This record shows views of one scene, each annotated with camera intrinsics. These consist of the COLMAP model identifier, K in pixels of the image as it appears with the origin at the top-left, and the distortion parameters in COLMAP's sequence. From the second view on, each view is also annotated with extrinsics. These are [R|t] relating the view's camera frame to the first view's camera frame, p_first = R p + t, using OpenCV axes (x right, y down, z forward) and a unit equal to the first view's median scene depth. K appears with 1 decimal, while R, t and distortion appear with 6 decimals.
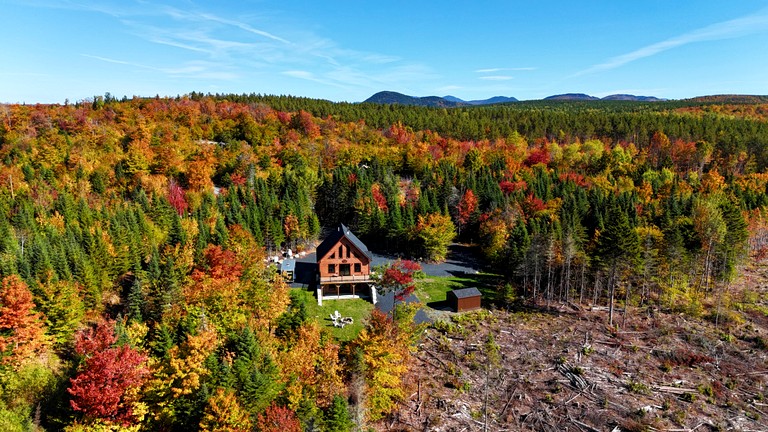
lens RADIAL K [[560.2, 0, 384.0], [0, 560.2, 216.0], [0, 0, 1]] dist [0.115668, -0.177495]
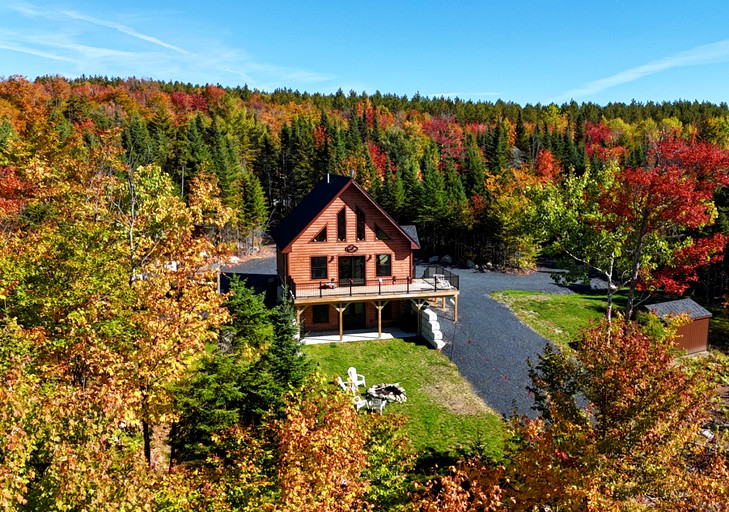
lens RADIAL K [[709.4, 0, 446.3], [0, 709.4, 255.5], [0, 0, 1]] dist [0.017920, -0.018964]
pose [[0.983722, -0.019161, 0.178671, -0.094793], [0.024164, 0.999373, -0.025868, 0.100613], [-0.178063, 0.029765, 0.983569, 0.497722]]
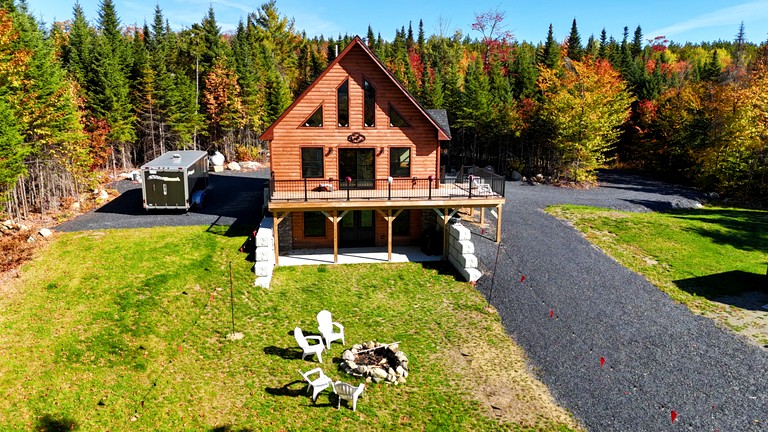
lens RADIAL K [[560.2, 0, 384.0], [0, 560.2, 216.0], [0, 0, 1]] dist [0.115668, -0.177495]
pose [[0.999987, 0.001967, -0.004762, -0.054958], [-0.001847, 0.999681, 0.025192, 0.114541], [0.004810, -0.025183, 0.999671, 0.711809]]
